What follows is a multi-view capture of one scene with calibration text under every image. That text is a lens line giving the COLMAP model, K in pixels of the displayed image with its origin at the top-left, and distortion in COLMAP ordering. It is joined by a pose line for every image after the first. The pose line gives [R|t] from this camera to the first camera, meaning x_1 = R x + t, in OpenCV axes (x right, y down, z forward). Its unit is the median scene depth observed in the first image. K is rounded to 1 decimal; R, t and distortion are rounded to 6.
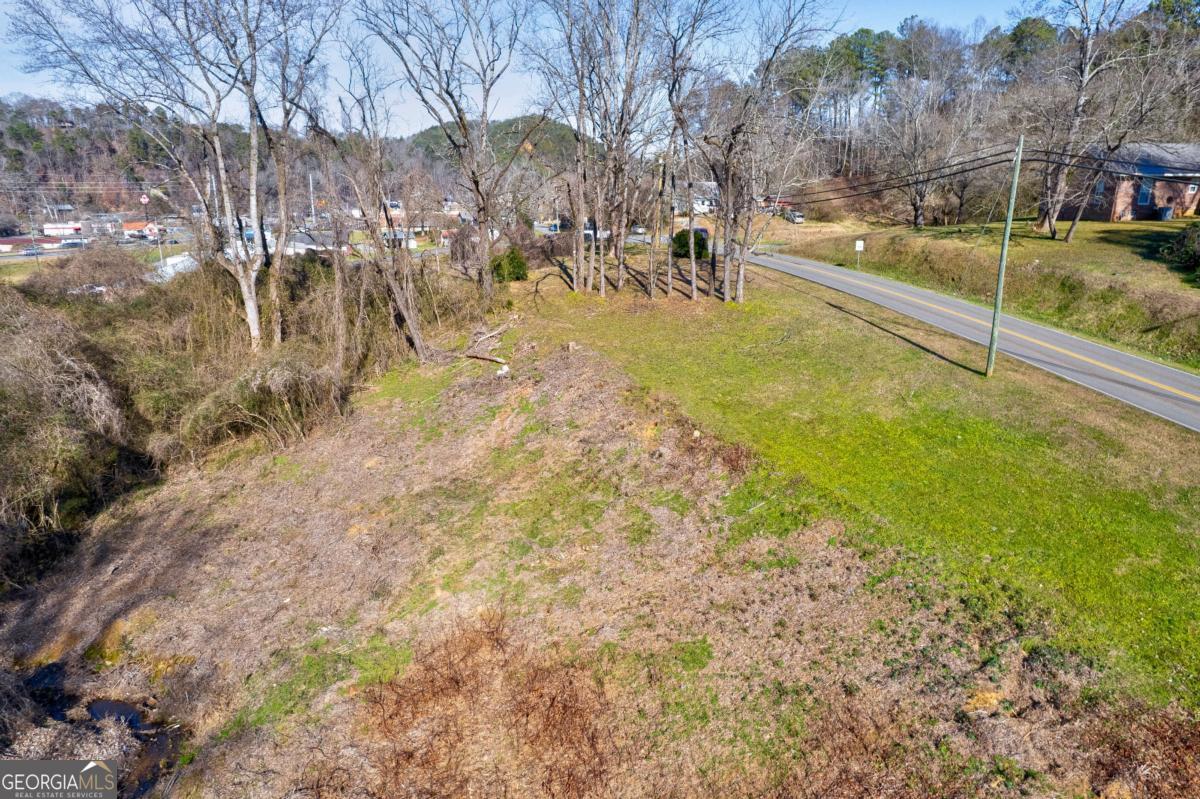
lens RADIAL K [[775.9, 0, 602.8], [0, 775.9, 395.7], [0, 0, 1]] dist [-0.079600, 0.069969]
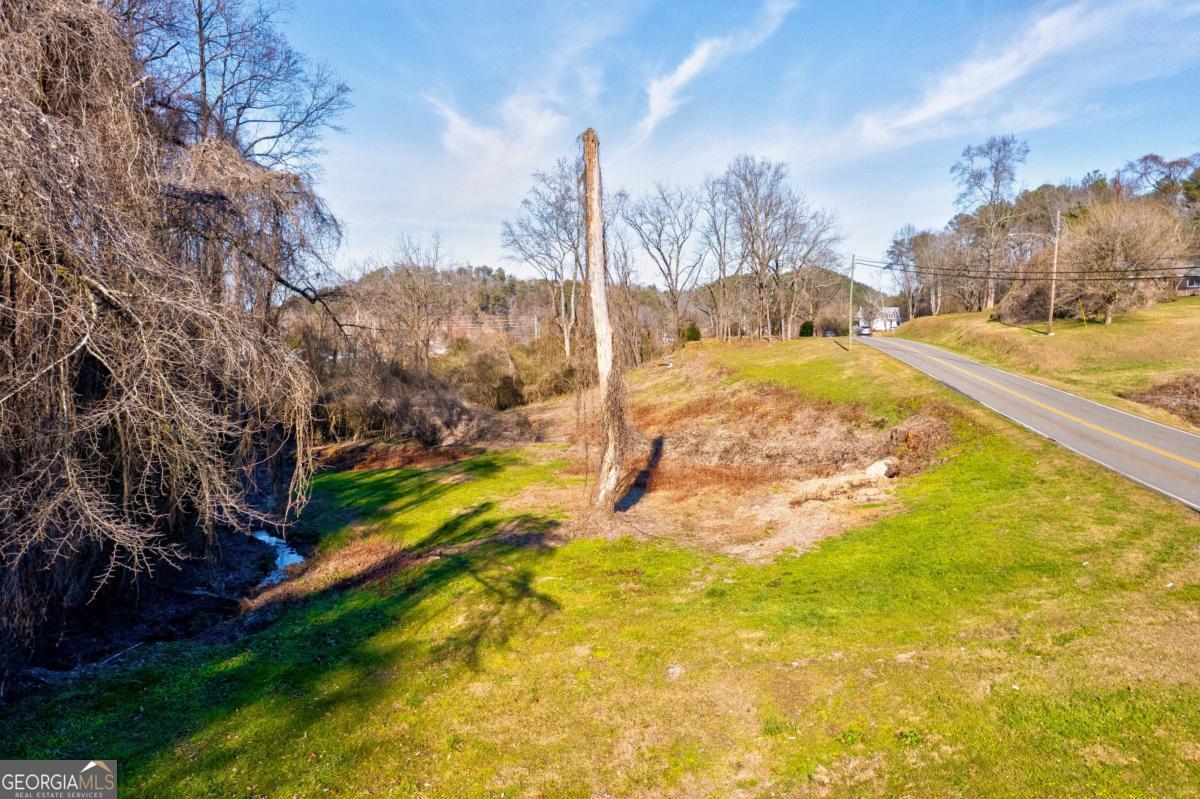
lens RADIAL K [[775.9, 0, 603.0], [0, 775.9, 399.0], [0, 0, 1]] dist [-0.079600, 0.069969]
pose [[0.934551, 0.024142, -0.355009, 0.388097], [-0.089050, 0.981816, -0.167654, 0.361065], [0.344506, 0.188295, 0.919707, -0.883541]]
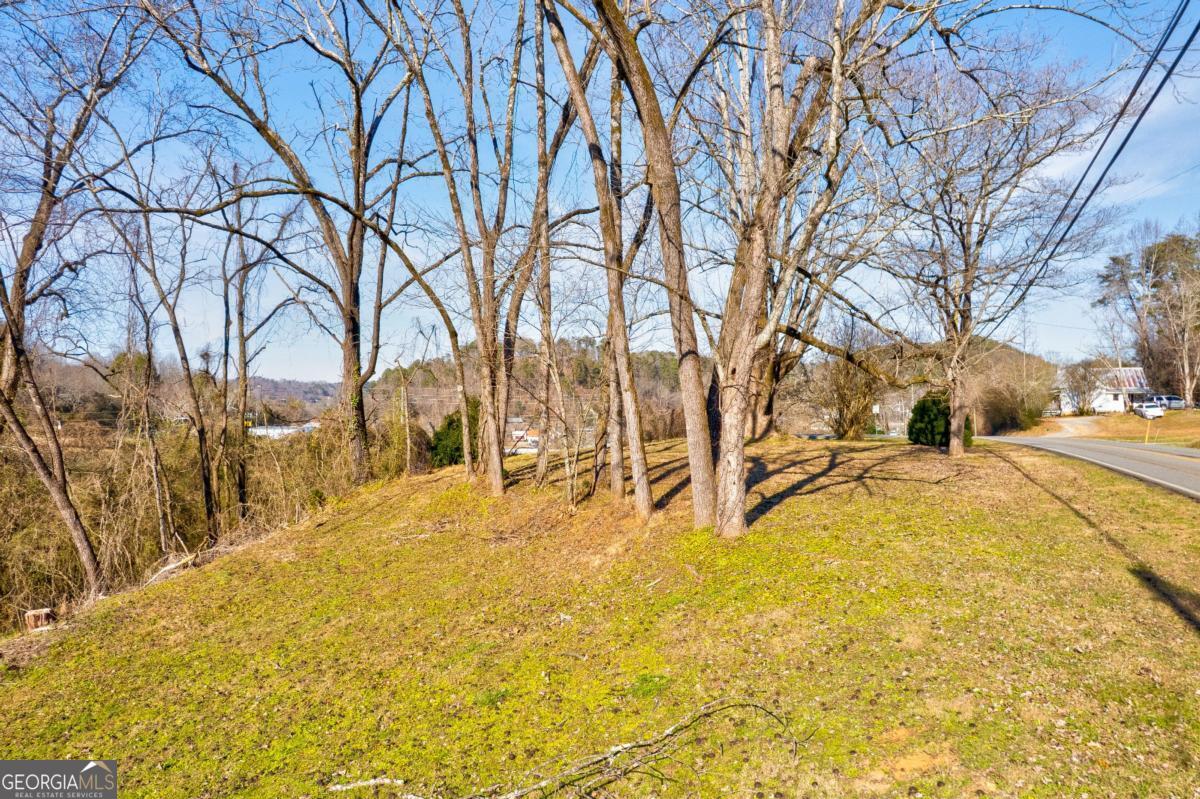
lens RADIAL K [[775.9, 0, 598.0], [0, 775.9, 401.1], [0, 0, 1]] dist [-0.079600, 0.069969]
pose [[0.852254, -0.007097, -0.523080, 0.240984], [-0.137979, 0.961450, -0.237854, -0.082004], [0.504604, 0.274887, 0.818421, 0.641559]]
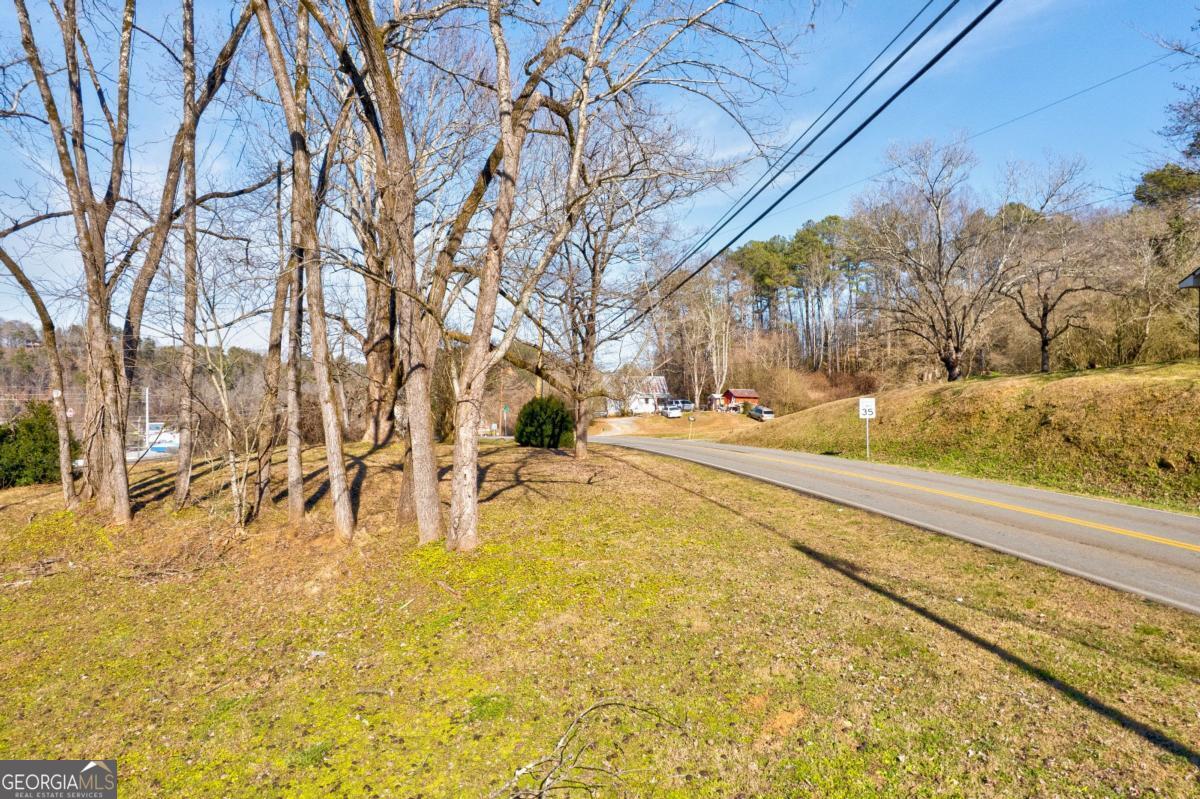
lens RADIAL K [[775.9, 0, 603.7], [0, 775.9, 401.4], [0, 0, 1]] dist [-0.079600, 0.069969]
pose [[0.999835, -0.002531, 0.017982, 0.187048], [0.007393, 0.961202, -0.275746, -0.081530], [-0.016586, 0.275834, 0.961062, 0.621761]]
